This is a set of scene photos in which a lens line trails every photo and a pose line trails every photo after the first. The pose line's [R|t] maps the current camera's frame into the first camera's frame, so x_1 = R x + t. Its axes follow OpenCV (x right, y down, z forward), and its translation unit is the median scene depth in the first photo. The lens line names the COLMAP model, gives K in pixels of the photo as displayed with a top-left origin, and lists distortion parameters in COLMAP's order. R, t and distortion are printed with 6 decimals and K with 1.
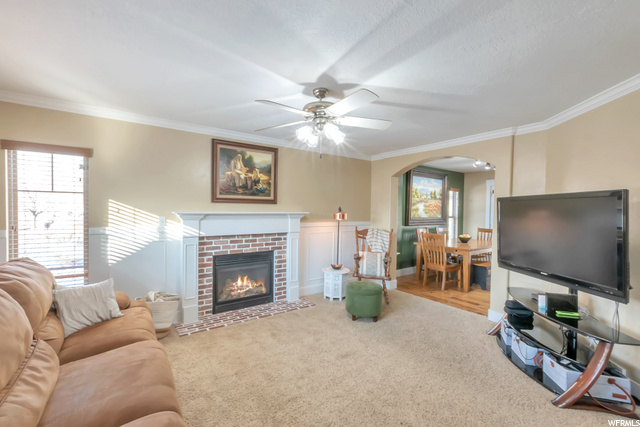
lens RADIAL K [[274.0, 0, 315.0], [0, 274.0, 214.0], [0, 0, 1]] dist [0.000948, 0.000649]
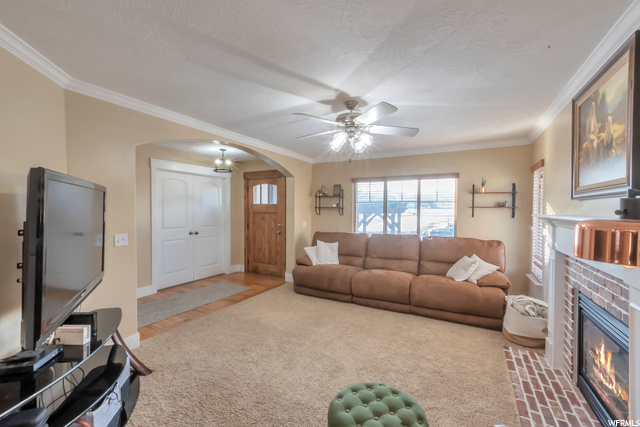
lens RADIAL K [[274.0, 0, 315.0], [0, 274.0, 214.0], [0, 0, 1]] dist [0.000948, 0.000649]
pose [[-0.907480, -0.006125, -0.420050, 0.620432], [-0.015479, 0.999702, 0.018862, -0.017385], [0.419809, 0.023619, -0.907305, 1.960382]]
